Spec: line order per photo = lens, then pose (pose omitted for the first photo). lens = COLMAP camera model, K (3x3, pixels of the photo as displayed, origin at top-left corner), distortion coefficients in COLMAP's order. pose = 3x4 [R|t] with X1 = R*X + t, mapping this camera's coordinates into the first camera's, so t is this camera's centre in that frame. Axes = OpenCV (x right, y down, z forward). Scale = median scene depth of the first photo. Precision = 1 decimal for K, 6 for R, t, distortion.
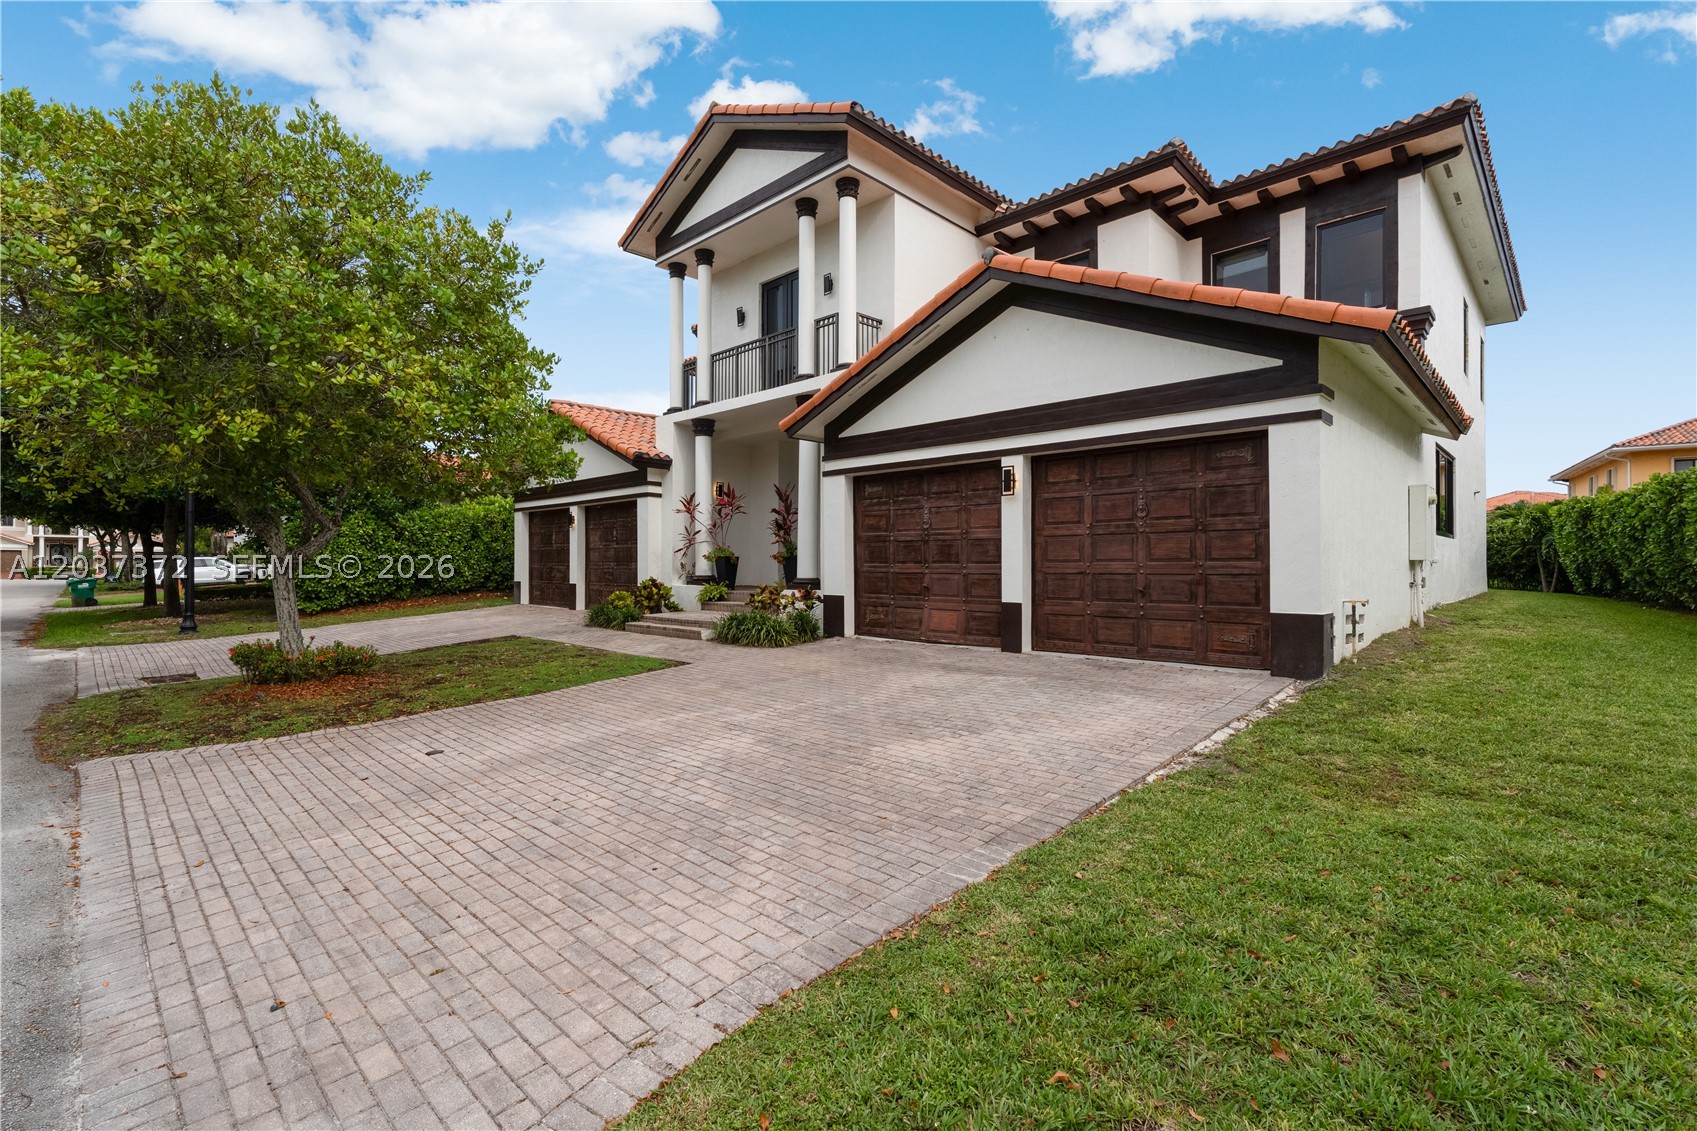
lens RADIAL K [[774.9, 0, 848.5], [0, 774.9, 565.5], [0, 0, 1]] dist [-0.002857, -0.000059]
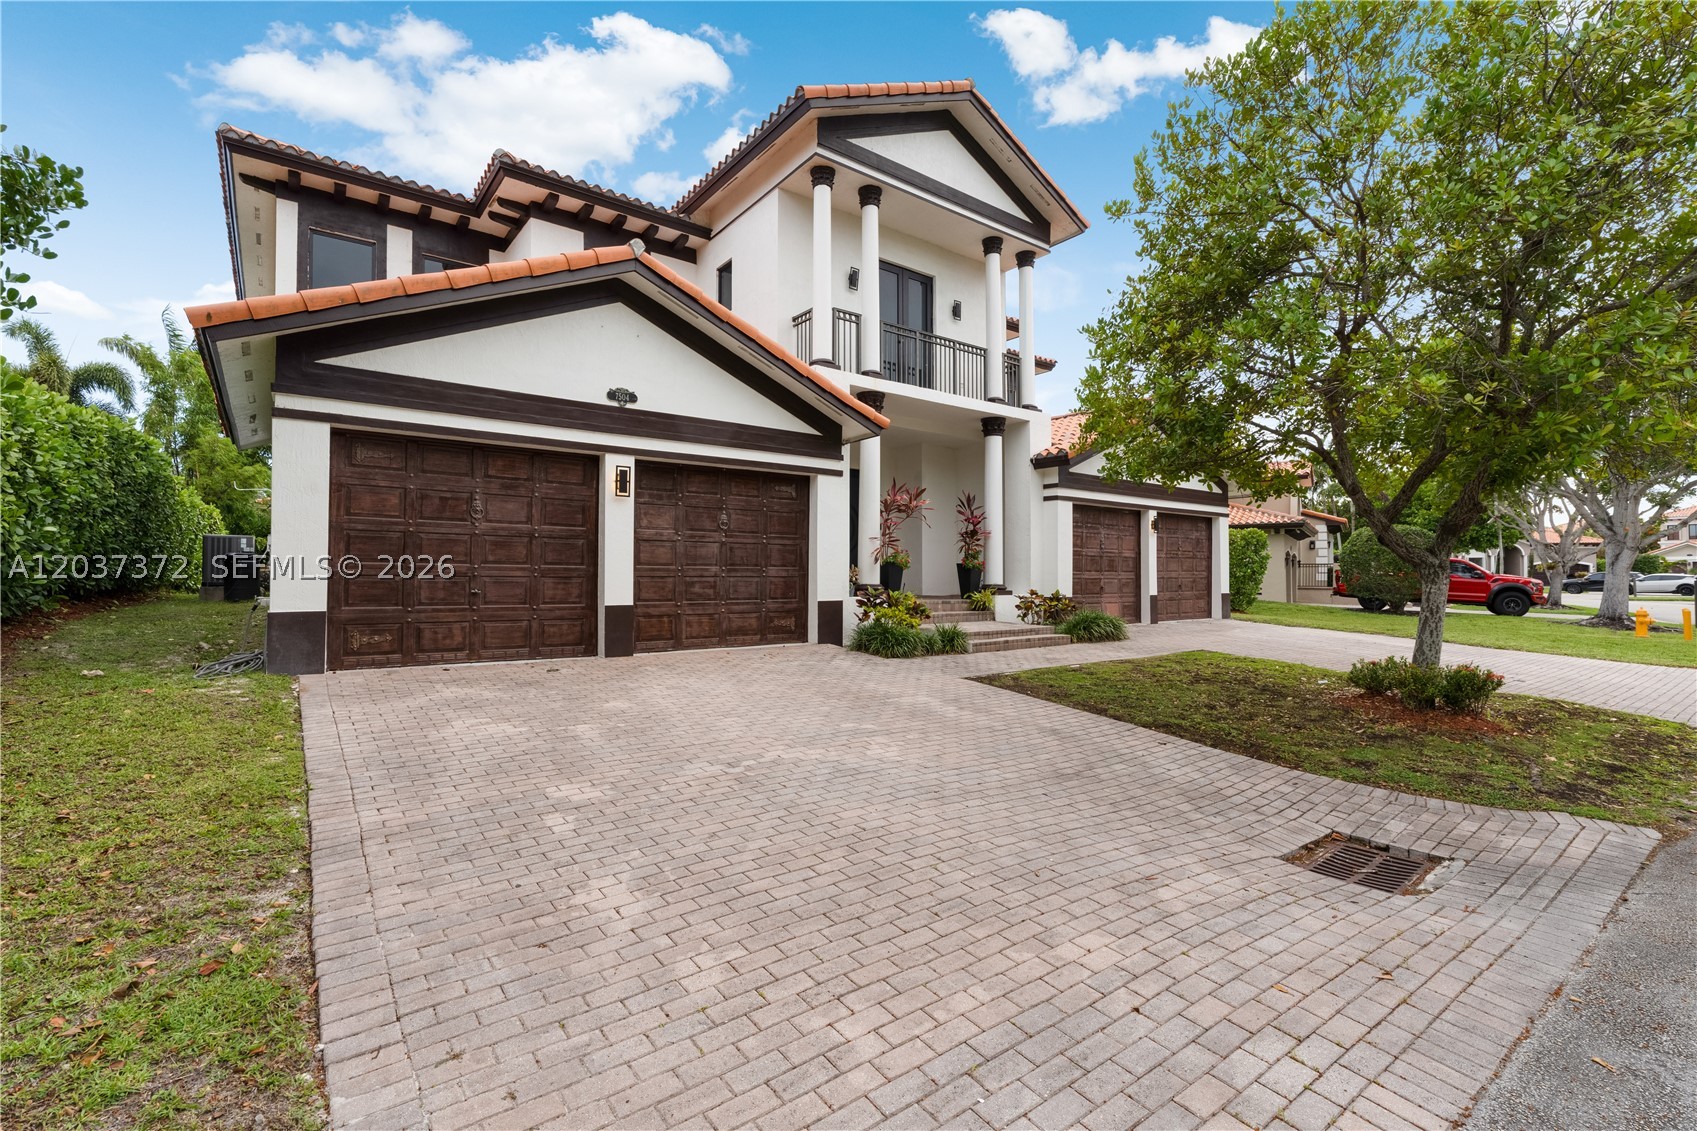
lens RADIAL K [[685.9, 0, 848.5], [0, 685.9, 565.5], [0, 0, 1]] dist [-0.000183, 0.000051]
pose [[0.164222, 0.006515, 0.986402, -1.263911], [-0.008873, 0.999947, -0.005128, -0.003957], [-0.986383, -0.007911, 0.164272, 1.260696]]
